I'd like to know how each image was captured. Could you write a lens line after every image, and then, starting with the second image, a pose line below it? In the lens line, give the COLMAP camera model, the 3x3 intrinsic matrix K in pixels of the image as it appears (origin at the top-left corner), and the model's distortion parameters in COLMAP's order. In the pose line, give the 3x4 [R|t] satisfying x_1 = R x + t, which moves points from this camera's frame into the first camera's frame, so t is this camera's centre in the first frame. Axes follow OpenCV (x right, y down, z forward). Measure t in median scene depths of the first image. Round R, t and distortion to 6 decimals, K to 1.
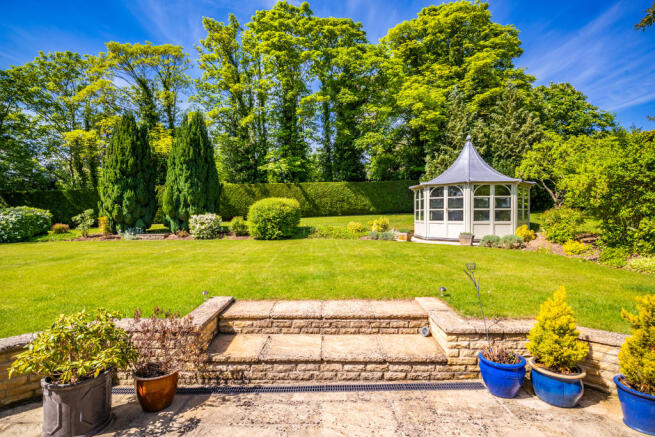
lens RADIAL K [[333.1, 0, 325.6], [0, 333.1, 220.4], [0, 0, 1]] dist [-0.000782, -0.000758]
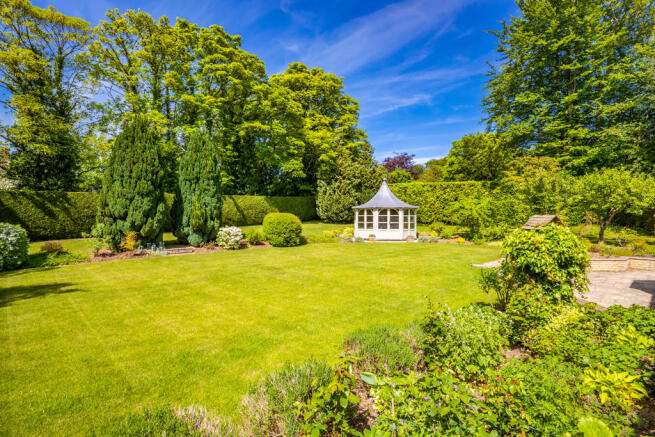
lens RADIAL K [[337.1, 0, 329.1], [0, 337.1, 217.0], [0, 0, 1]] dist [-0.000856, -0.000127]
pose [[0.714732, 0.003815, 0.699388, -0.916611], [0.009194, 0.999847, -0.014850, -0.032977], [-0.699338, 0.017043, 0.714588, -0.021150]]
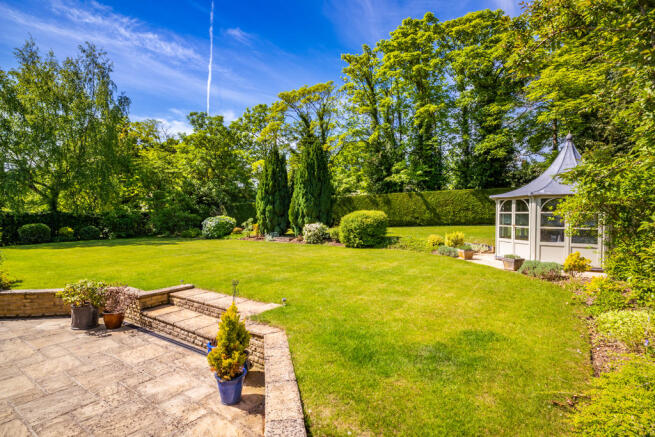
lens RADIAL K [[333.1, 0, 325.6], [0, 333.1, 220.4], [0, 0, 1]] dist [-0.000782, -0.000758]
pose [[0.819261, 0.017925, -0.573141, 0.392511], [-0.018708, 0.999815, 0.004528, -0.037020], [0.573116, 0.007013, 0.819444, 0.002600]]
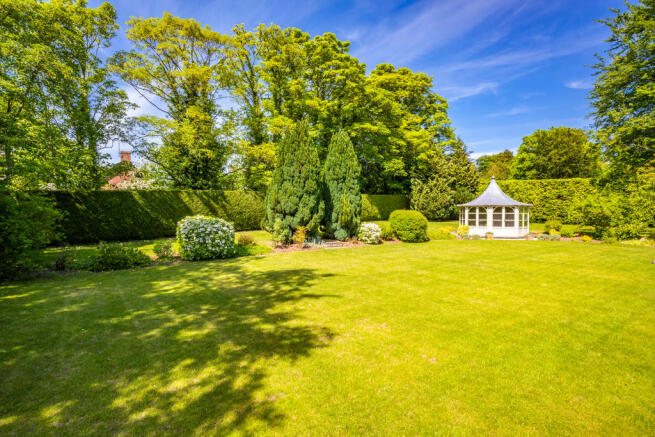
lens RADIAL K [[333.1, 0, 325.6], [0, 333.1, 220.4], [0, 0, 1]] dist [-0.000782, -0.000758]
pose [[0.794907, -0.002157, 0.606727, -1.211990], [0.002707, 0.999996, 0.000009, -0.029567], [-0.606725, 0.001636, 0.794910, 0.162877]]
